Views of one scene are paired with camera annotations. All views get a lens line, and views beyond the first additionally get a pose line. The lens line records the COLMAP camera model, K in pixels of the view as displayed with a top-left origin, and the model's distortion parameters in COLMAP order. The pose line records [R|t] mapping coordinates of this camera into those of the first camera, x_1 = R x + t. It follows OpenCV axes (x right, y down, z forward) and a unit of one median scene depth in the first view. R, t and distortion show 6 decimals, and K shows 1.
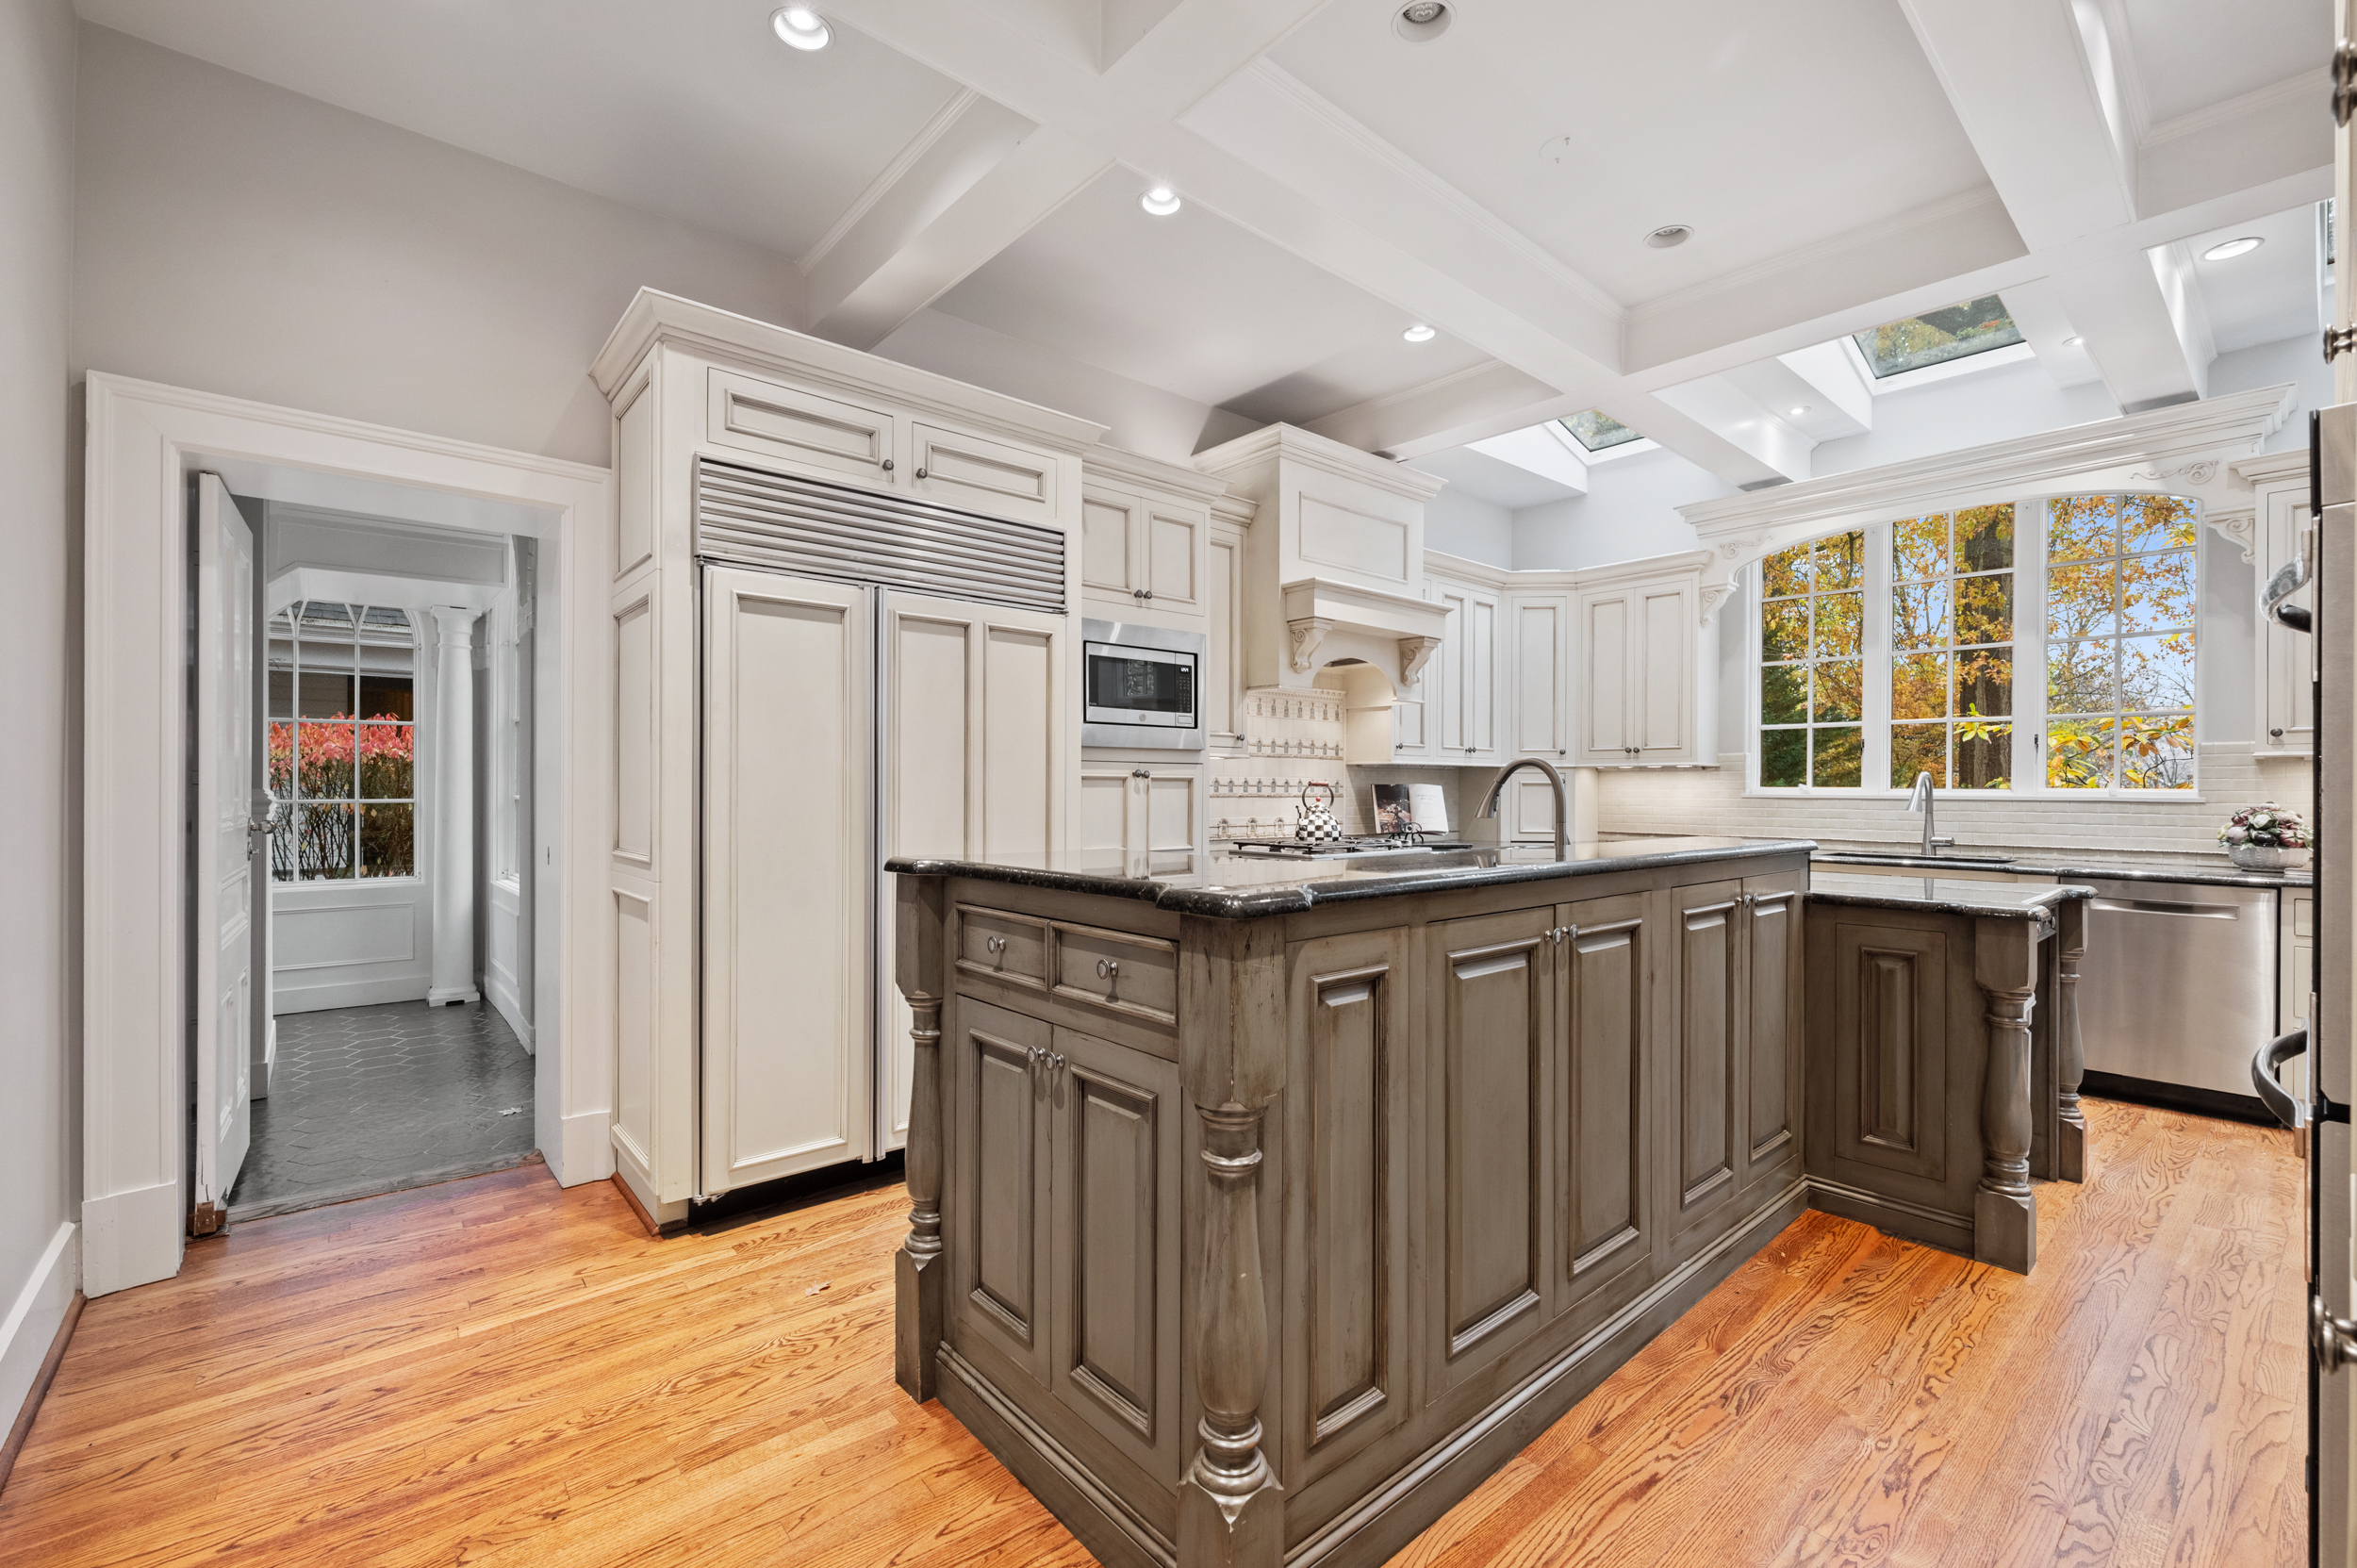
lens RADIAL K [[995.6, 0, 1178.6], [0, 995.6, 795.6], [0, 0, 1]] dist [0.004315, 0.000719]
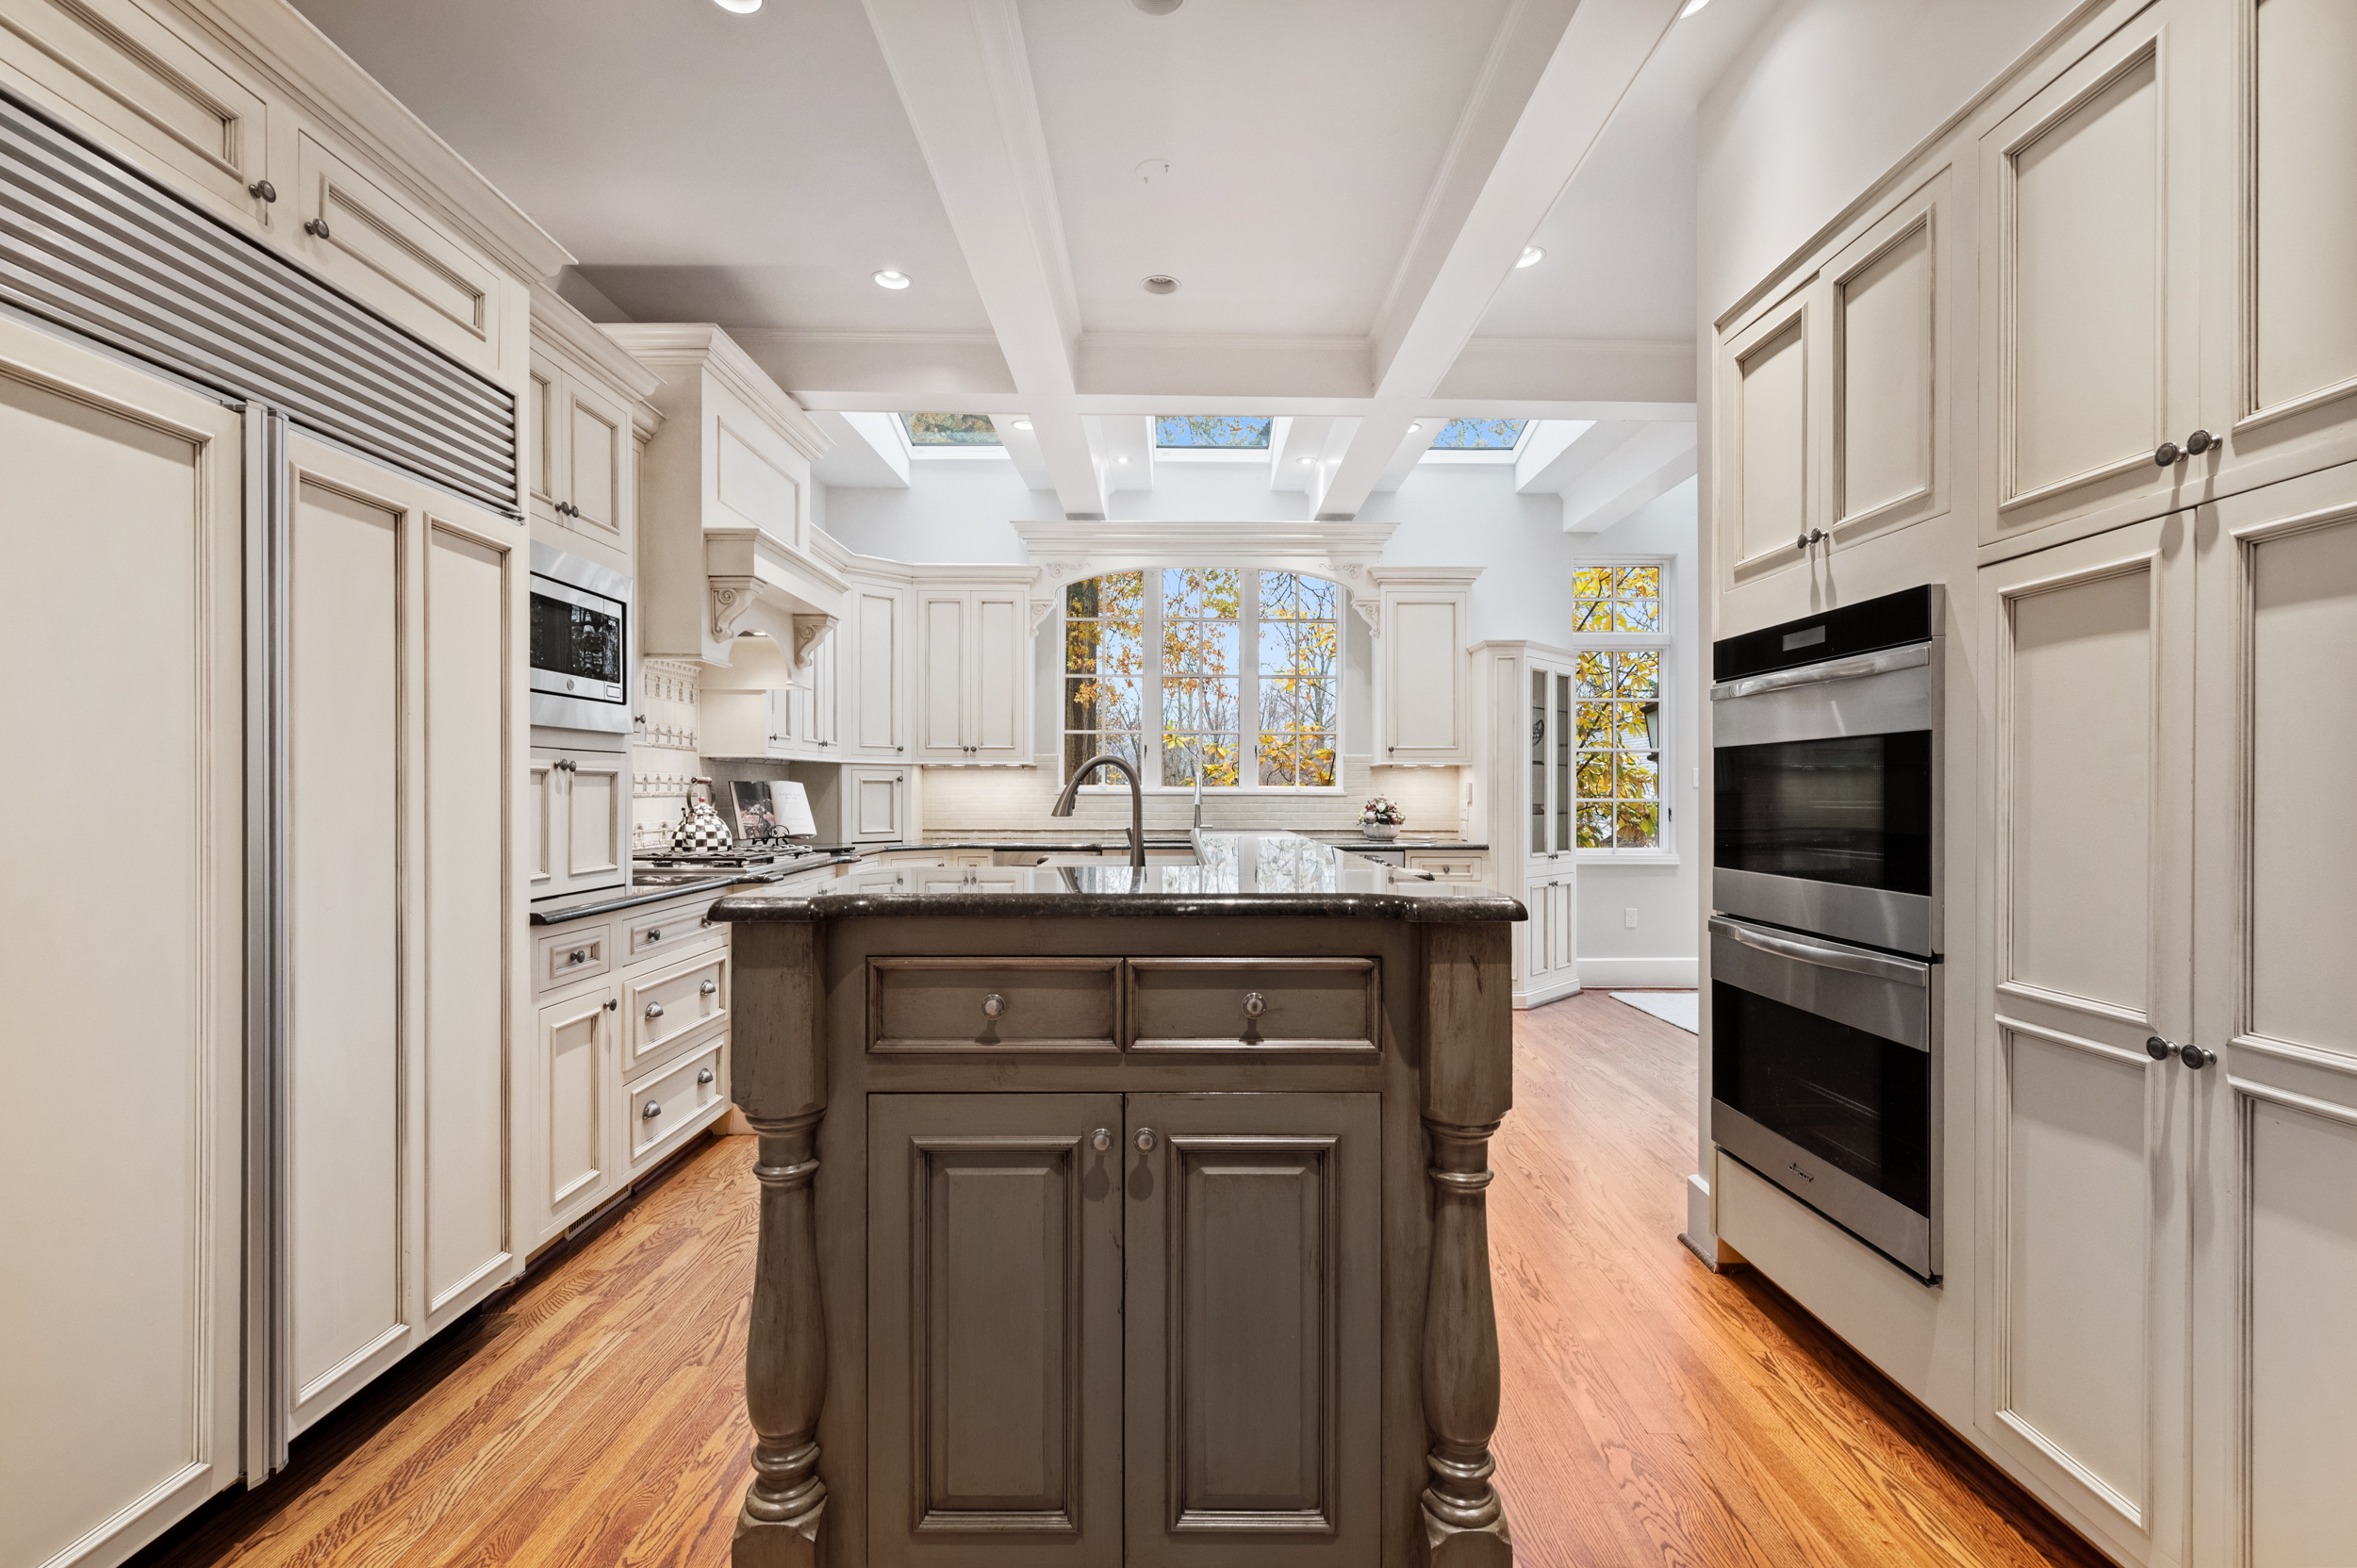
lens RADIAL K [[1041.0, 0, 1179.6], [0, 1041.0, 794.0], [0, 0, 1]] dist [0.009267, -0.003133]
pose [[0.658898, -0.005747, 0.752210, -0.303896], [0.005773, 0.999980, 0.002584, -0.000909], [-0.752210, 0.002640, 0.658918, 0.191636]]
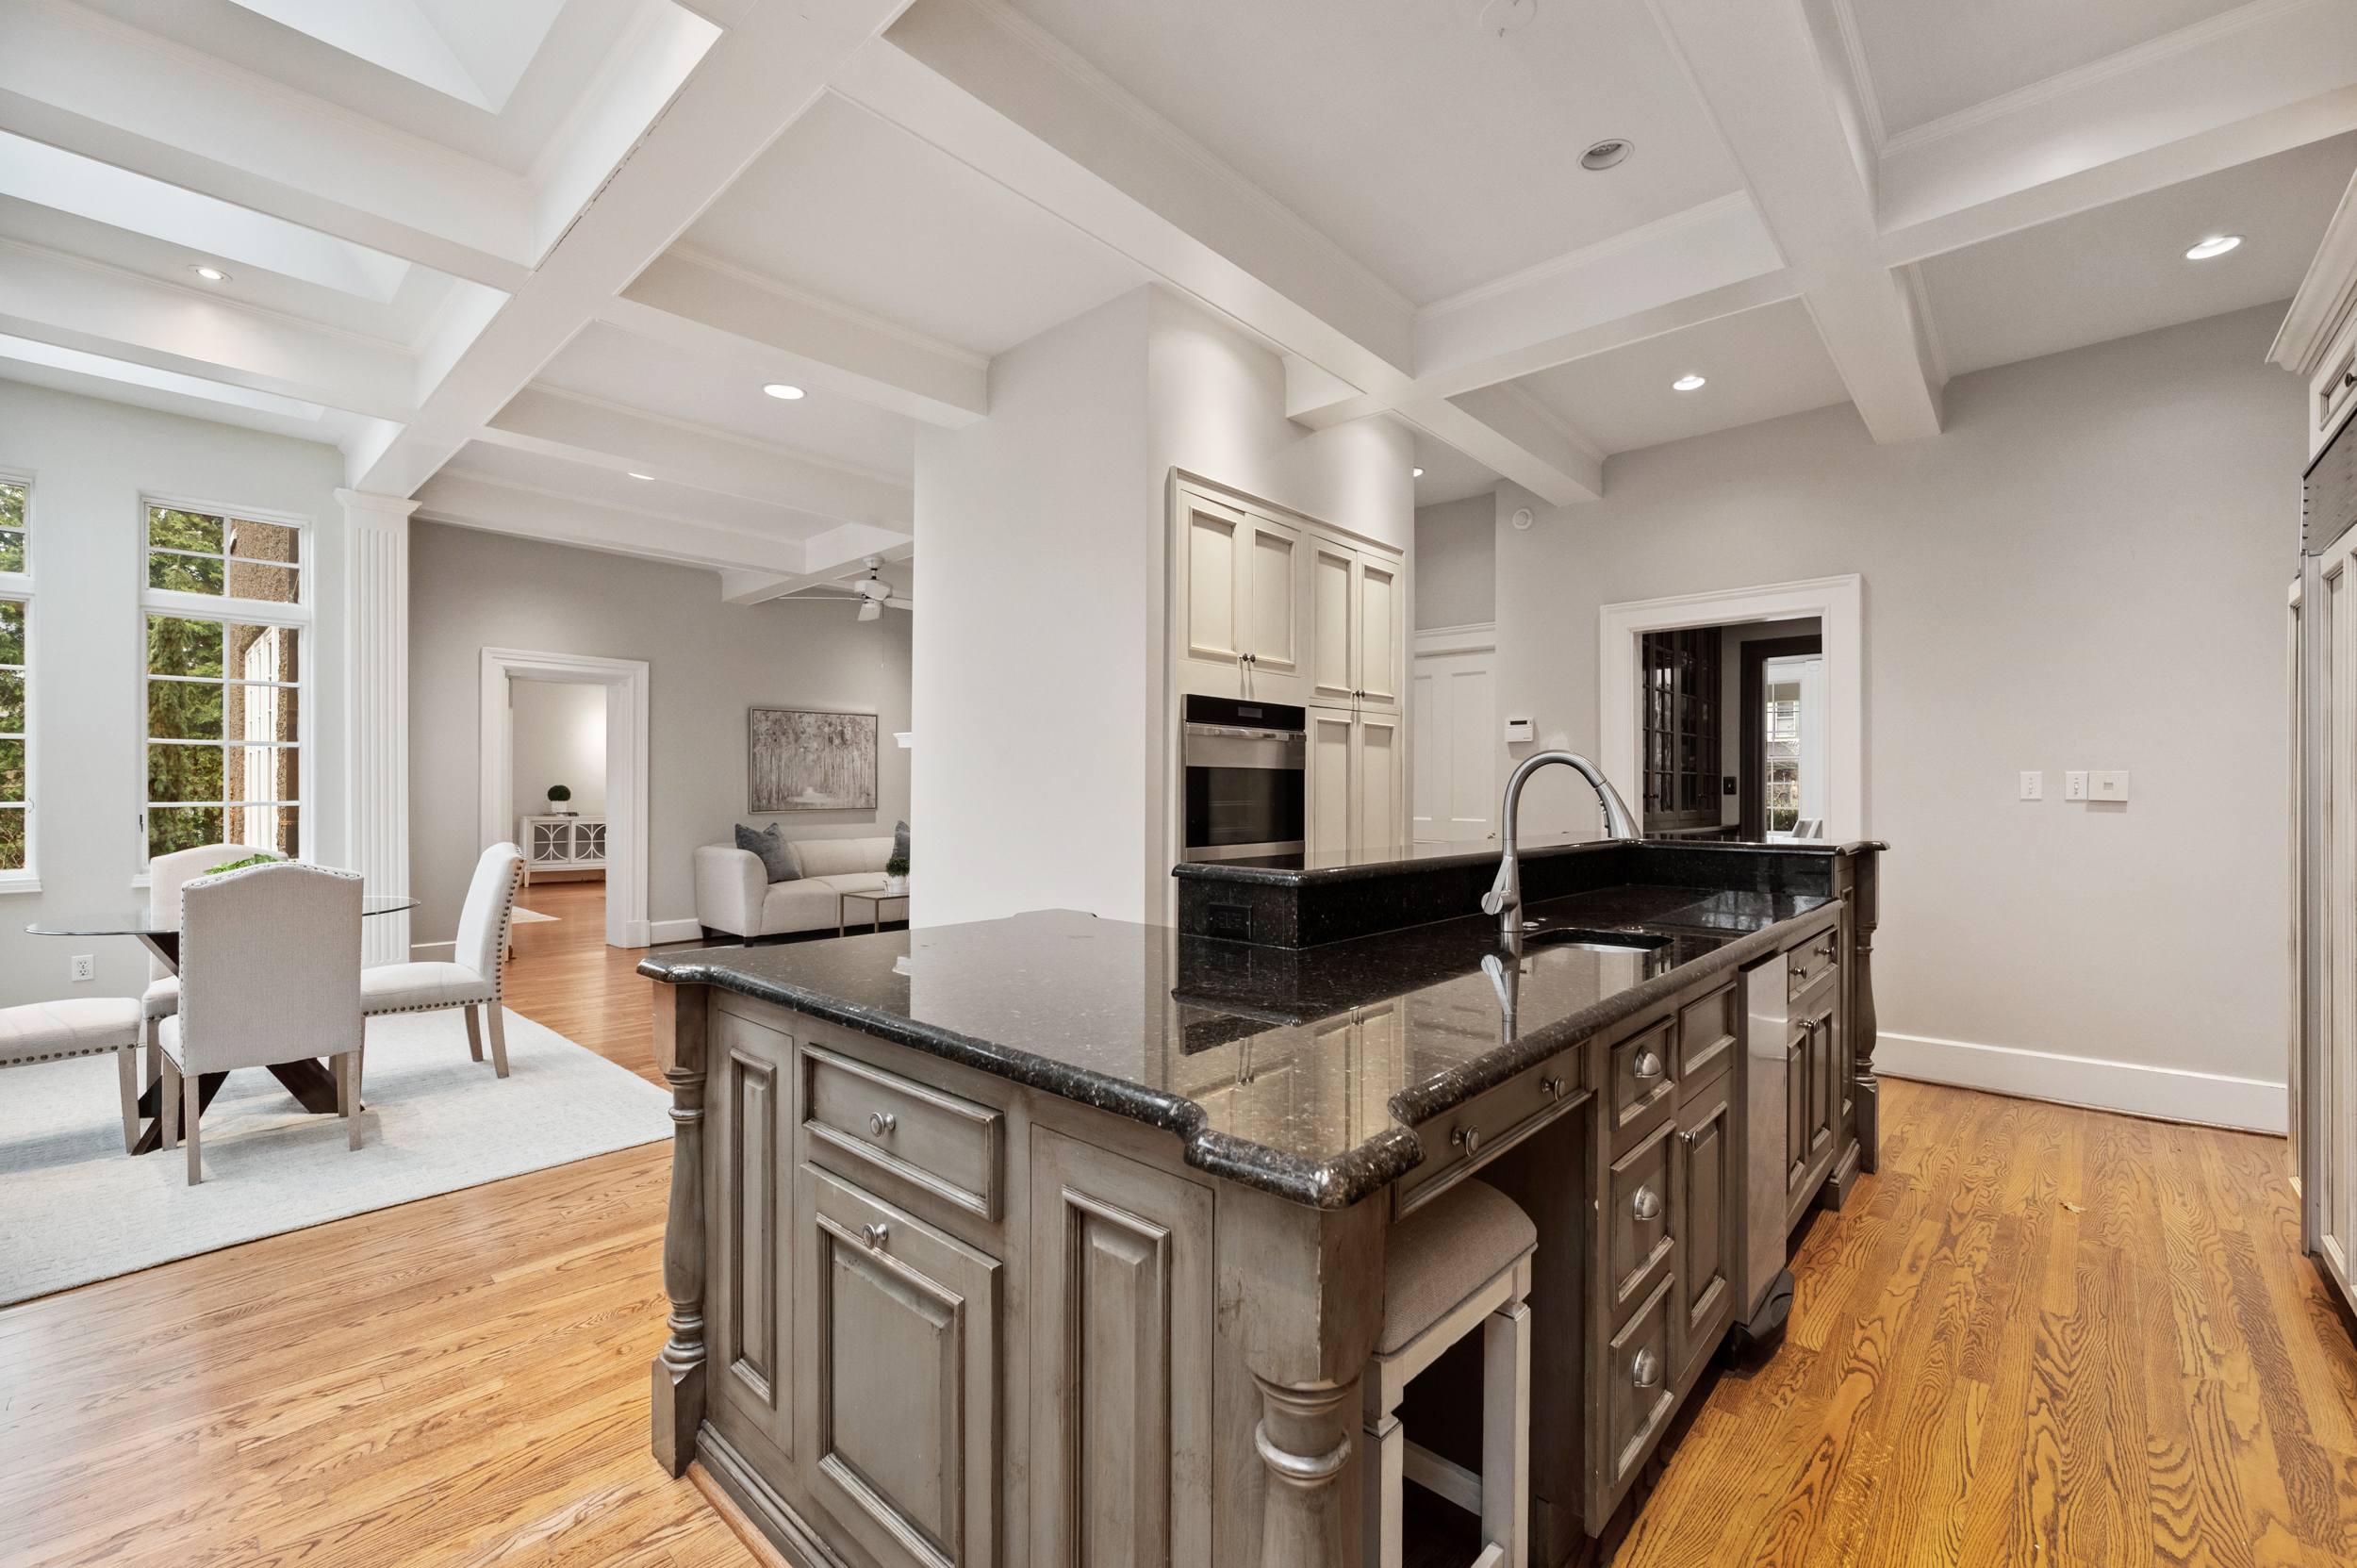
lens RADIAL K [[995.6, 0, 1178.5], [0, 995.6, 787.6], [0, 0, 1]] dist [0.004315, 0.000719]
pose [[-0.993677, -0.006006, -0.112116, 0.534657], [-0.006209, 0.999980, 0.001458, -0.009625], [0.112105, 0.002145, -0.993694, 1.286638]]
